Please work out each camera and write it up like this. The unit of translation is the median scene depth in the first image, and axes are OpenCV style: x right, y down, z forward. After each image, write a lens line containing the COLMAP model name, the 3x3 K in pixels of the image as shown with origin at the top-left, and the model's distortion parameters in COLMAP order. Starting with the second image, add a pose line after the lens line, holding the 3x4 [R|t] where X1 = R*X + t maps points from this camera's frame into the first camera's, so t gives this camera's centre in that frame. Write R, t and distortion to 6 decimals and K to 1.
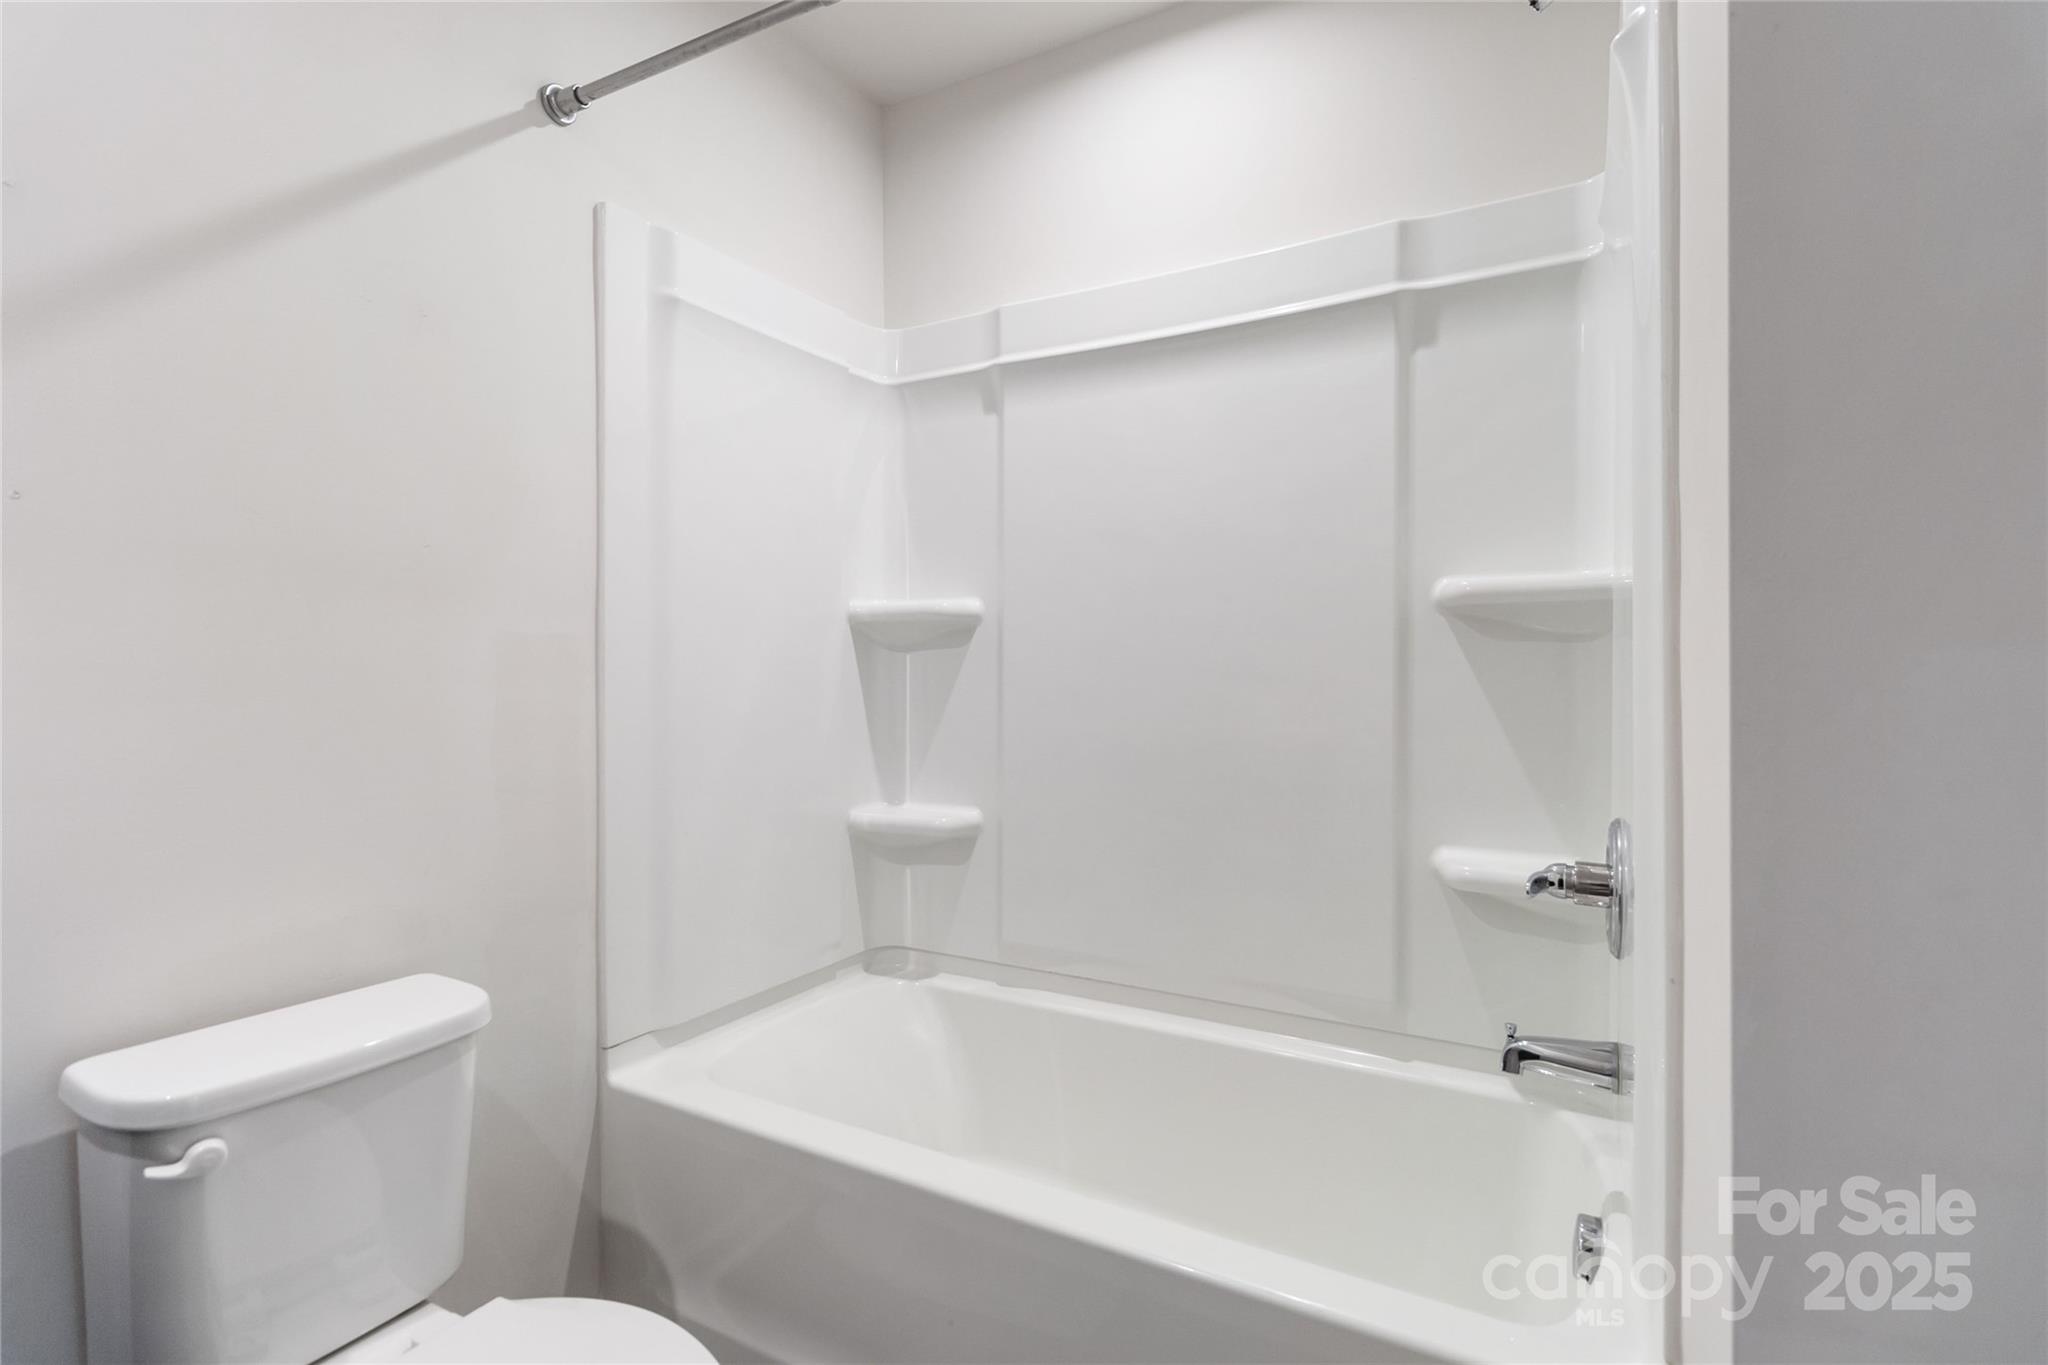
lens RADIAL K [[956.5, 0, 1040.1], [0, 956.5, 683.8], [0, 0, 1]] dist [-0.003731, 0.001247]
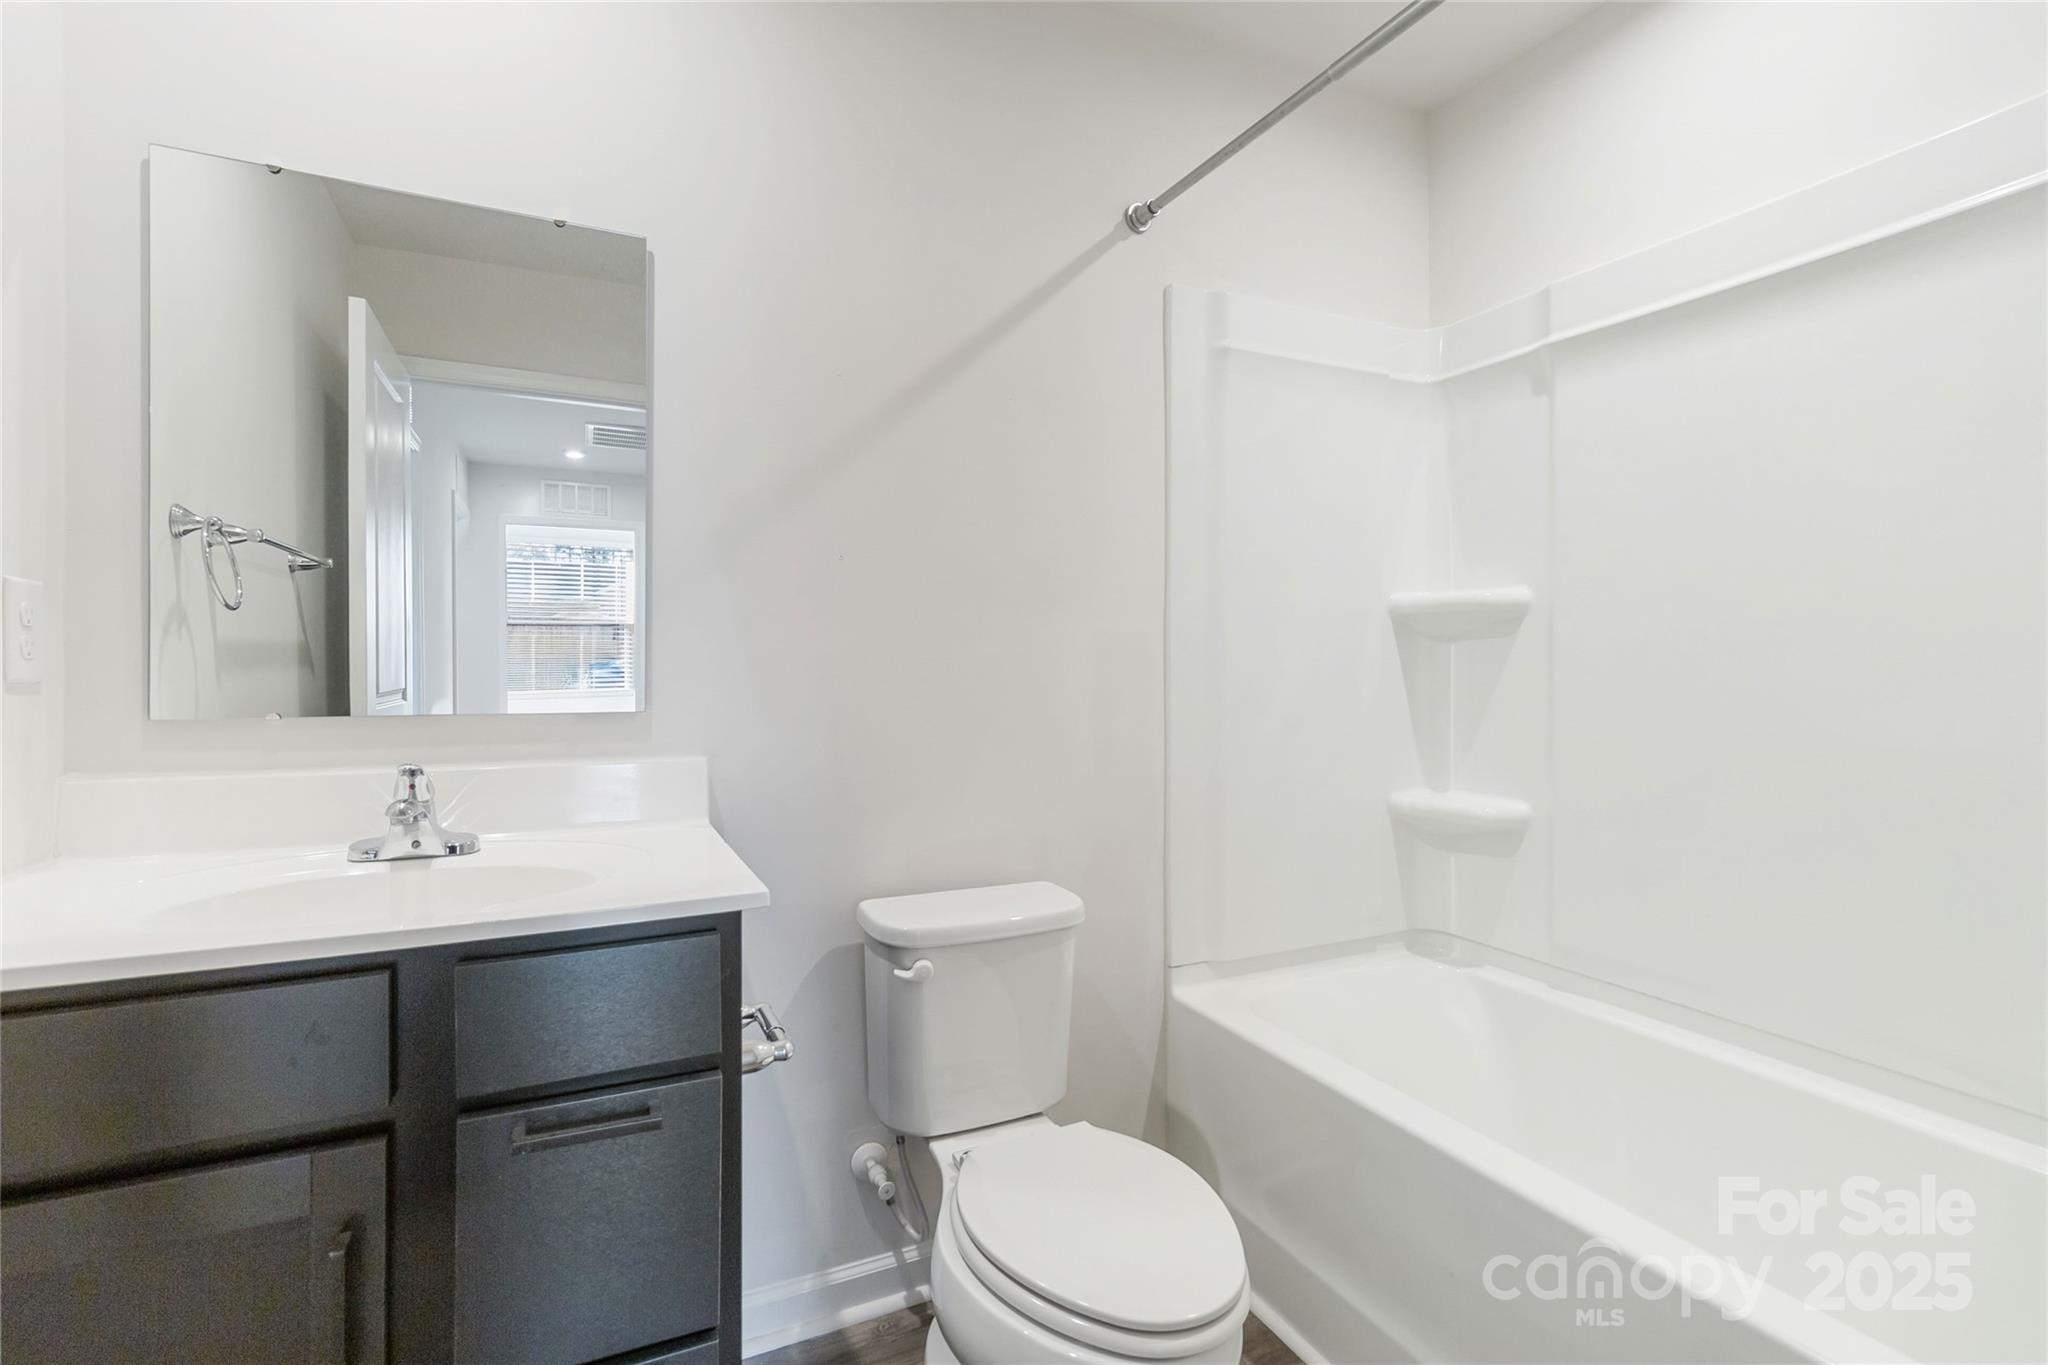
lens RADIAL K [[956.5, 0, 1021.9], [0, 956.5, 674.3], [0, 0, 1]] dist [-0.003731, 0.001247]
pose [[0.809420, 0.008349, -0.587171, 0.107454], [-0.006974, 0.999965, 0.004605, -0.000446], [0.587189, 0.000367, 0.809450, -0.107897]]
